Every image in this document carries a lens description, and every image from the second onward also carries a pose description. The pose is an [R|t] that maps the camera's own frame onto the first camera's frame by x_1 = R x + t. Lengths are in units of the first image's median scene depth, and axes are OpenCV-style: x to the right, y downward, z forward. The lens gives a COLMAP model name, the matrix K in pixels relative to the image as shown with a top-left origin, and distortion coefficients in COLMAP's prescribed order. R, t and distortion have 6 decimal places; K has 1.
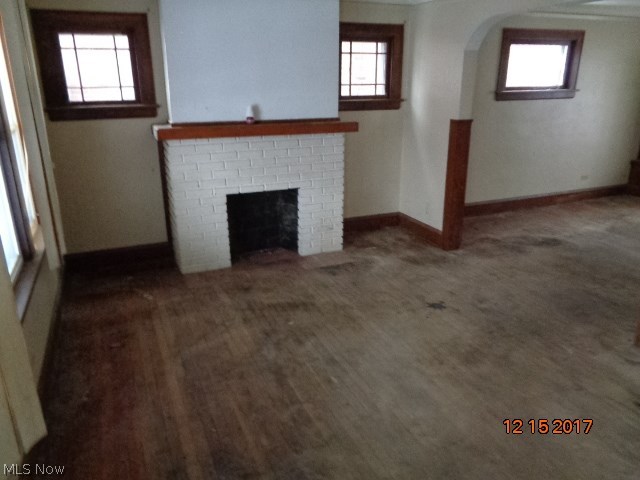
lens RADIAL K [[479.3, 0, 320.8], [0, 479.3, 240.3], [0, 0, 1]] dist [0.003161, 0.003153]
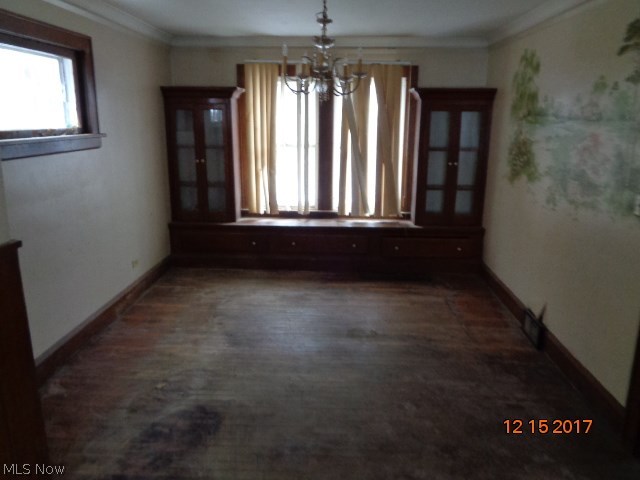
lens RADIAL K [[479.3, 0, 320.5], [0, 479.3, 236.6], [0, 0, 1]] dist [0.003161, 0.003153]
pose [[0.434460, -0.205026, 0.877046, 0.103377], [0.279442, 0.956380, 0.085145, -0.172680], [-0.856246, 0.208091, 0.472801, 0.529837]]
